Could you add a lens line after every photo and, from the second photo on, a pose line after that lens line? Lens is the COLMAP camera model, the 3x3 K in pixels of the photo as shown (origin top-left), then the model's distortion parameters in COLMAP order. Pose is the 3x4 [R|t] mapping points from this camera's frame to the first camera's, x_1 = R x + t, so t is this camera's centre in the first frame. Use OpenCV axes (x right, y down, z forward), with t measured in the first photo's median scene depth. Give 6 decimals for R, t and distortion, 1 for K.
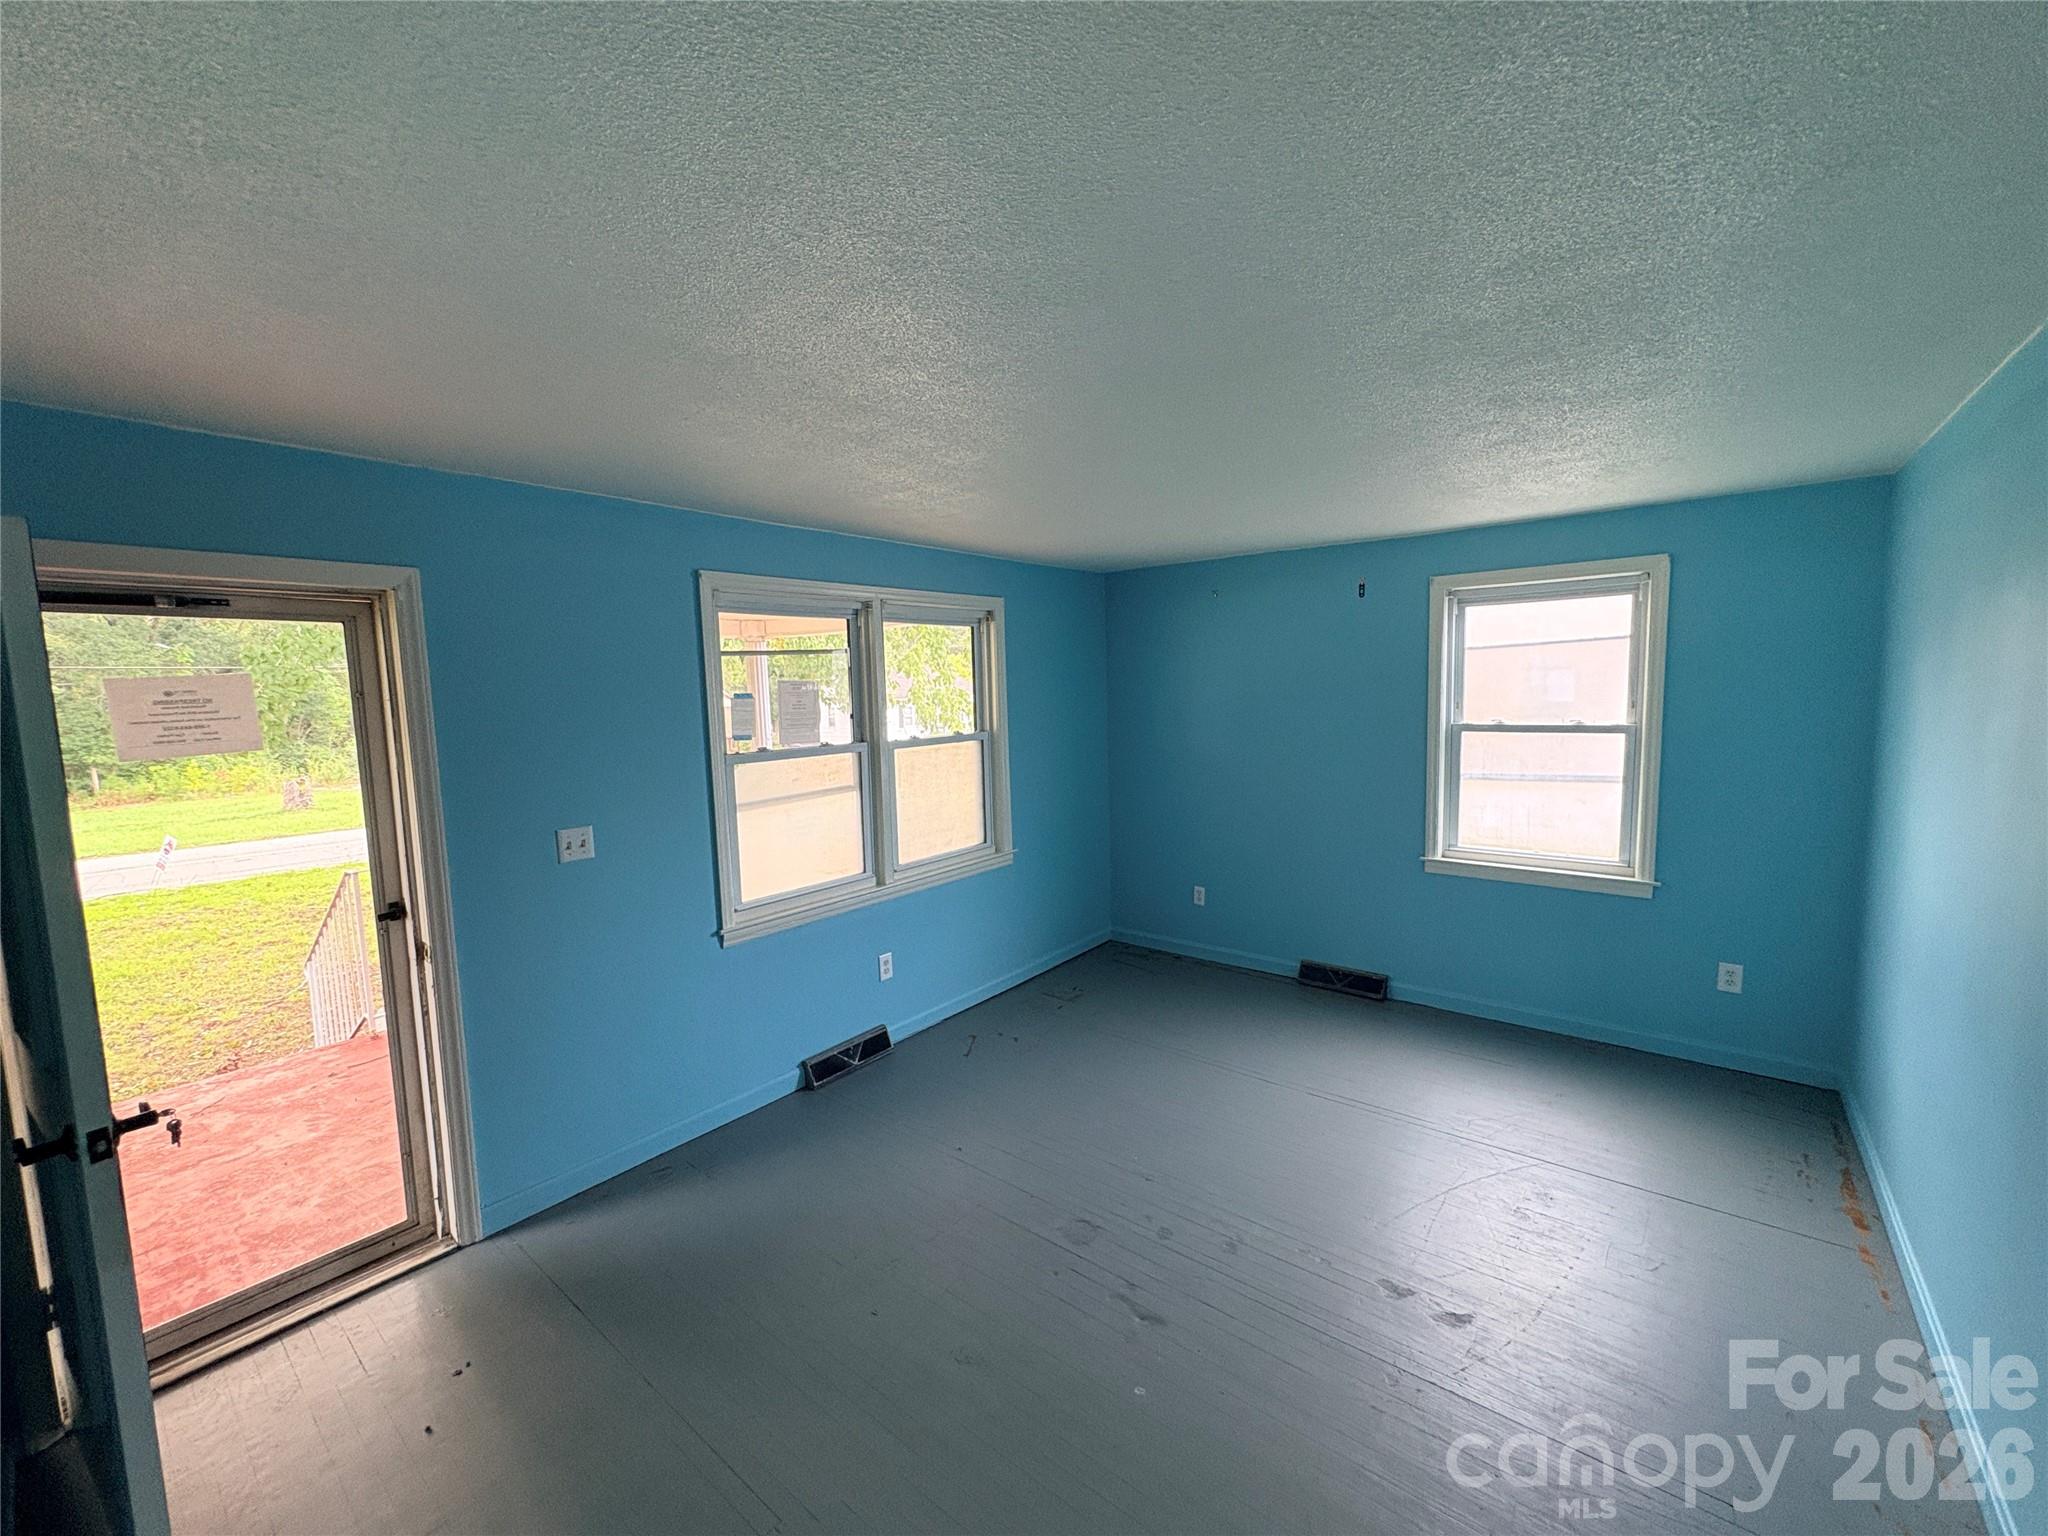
lens RADIAL K [[821.4, 0, 1017.1], [0, 821.4, 761.2], [0, 0, 1]] dist [0.001166, 0.000013]
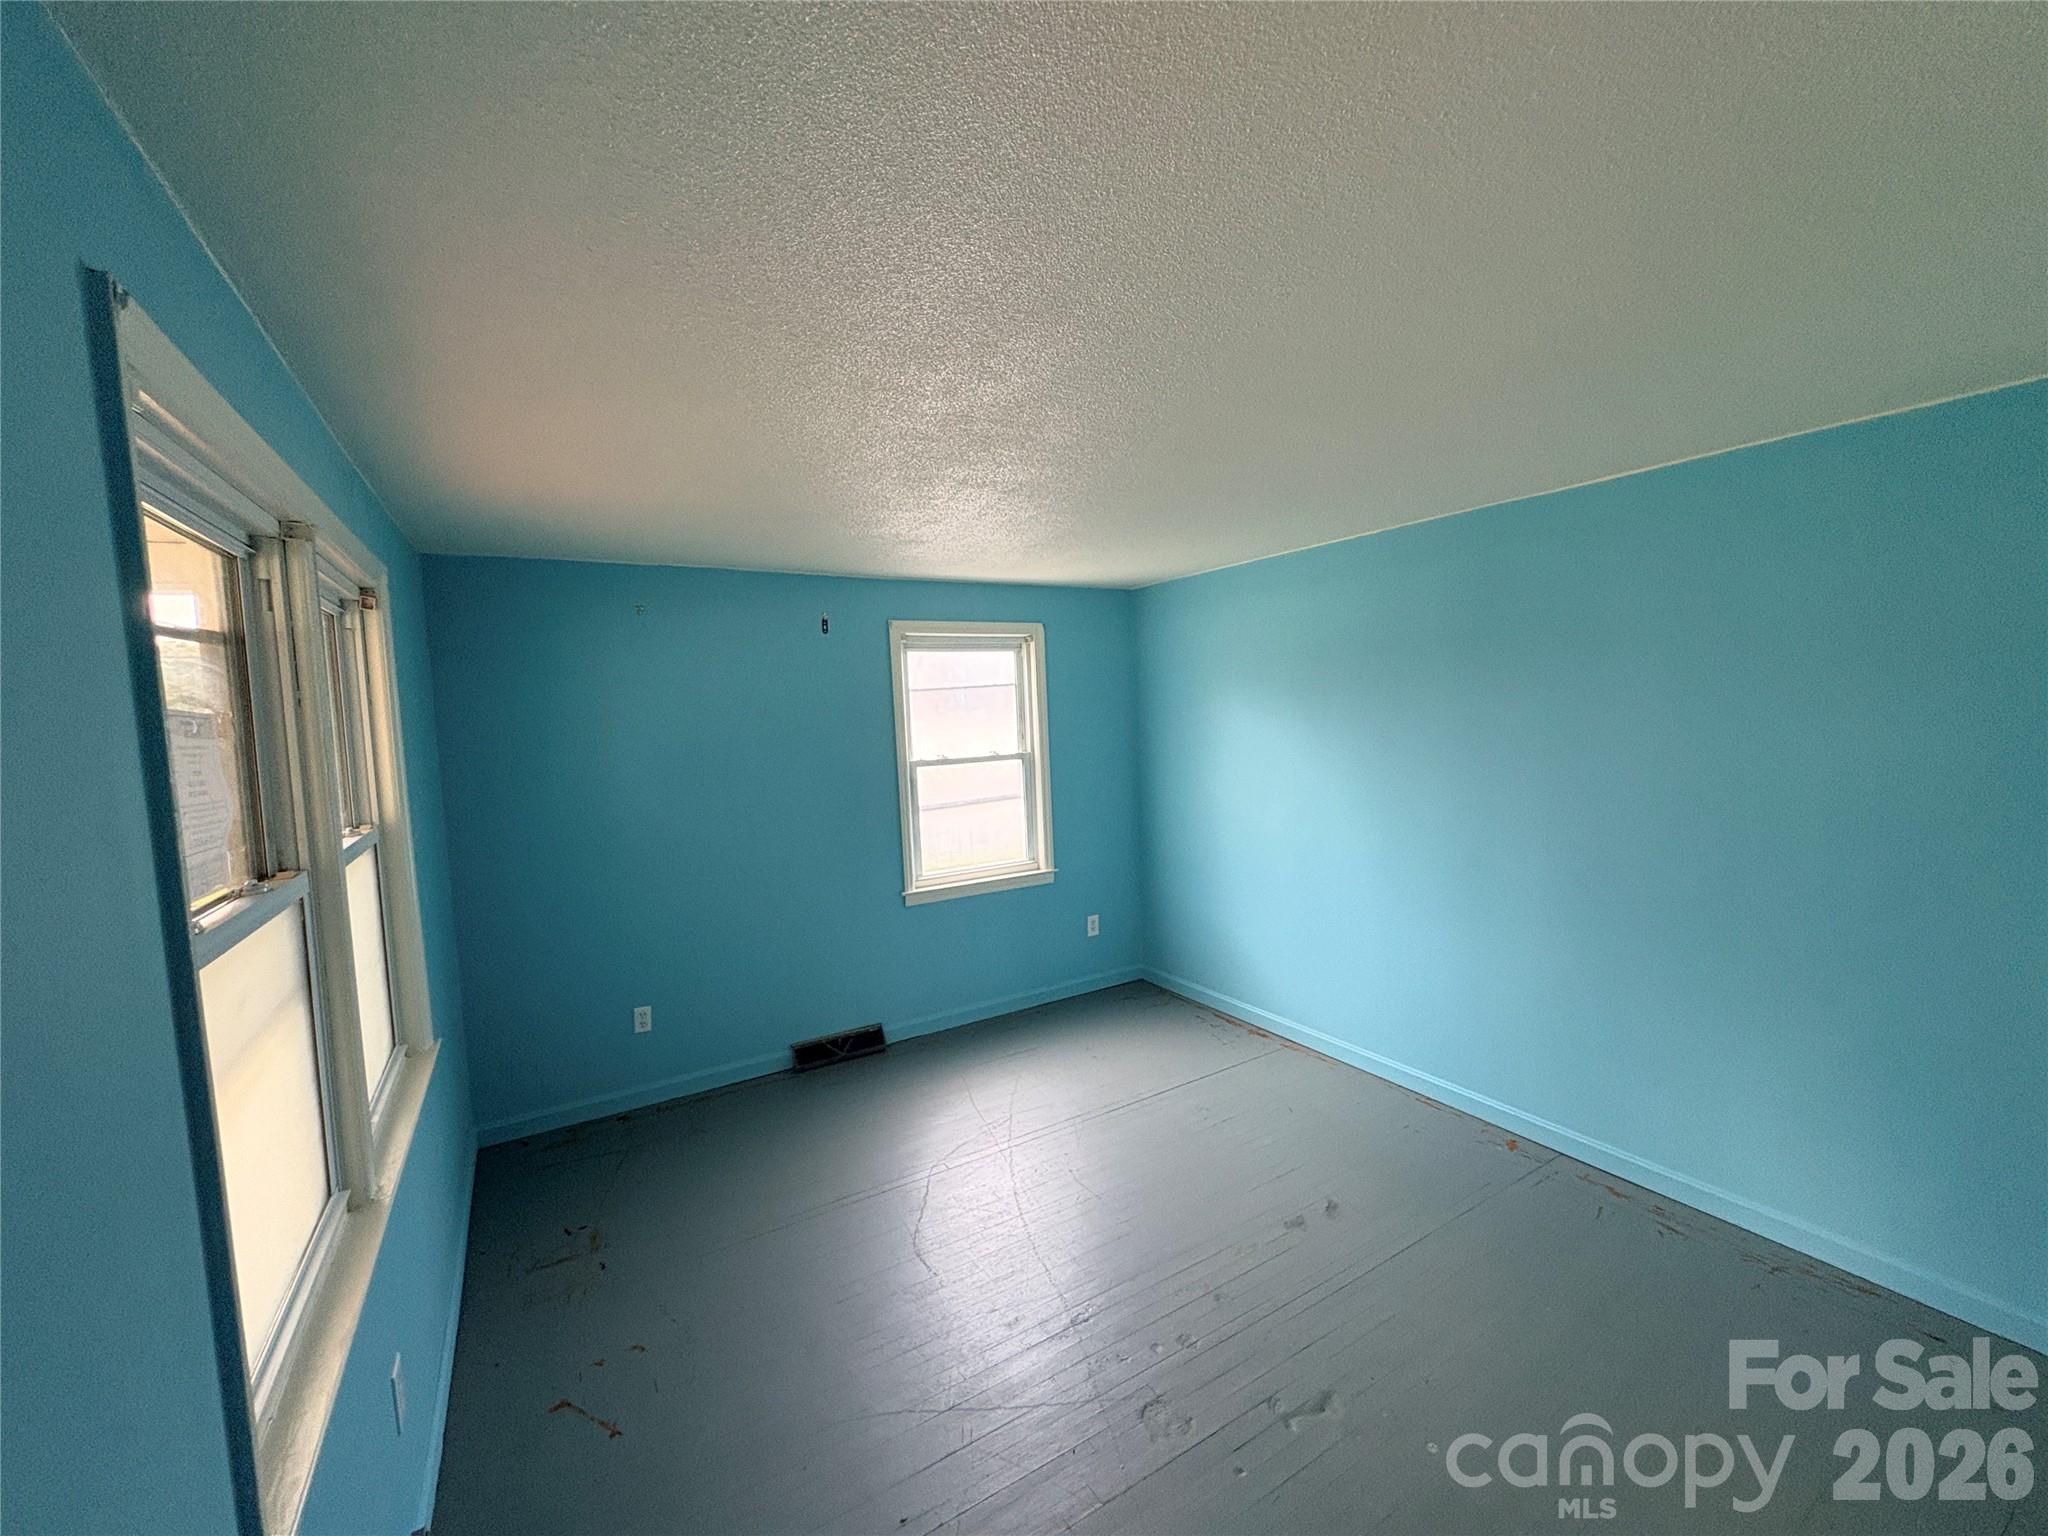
lens RADIAL K [[821.4, 0, 1018.3], [0, 821.4, 771.8], [0, 0, 1]] dist [0.001166, 0.000013]
pose [[0.348433, -0.056540, 0.935627, -0.411868], [0.122433, 0.992373, 0.014375, -0.030296], [-0.929303, 0.109543, 0.352698, 0.504227]]
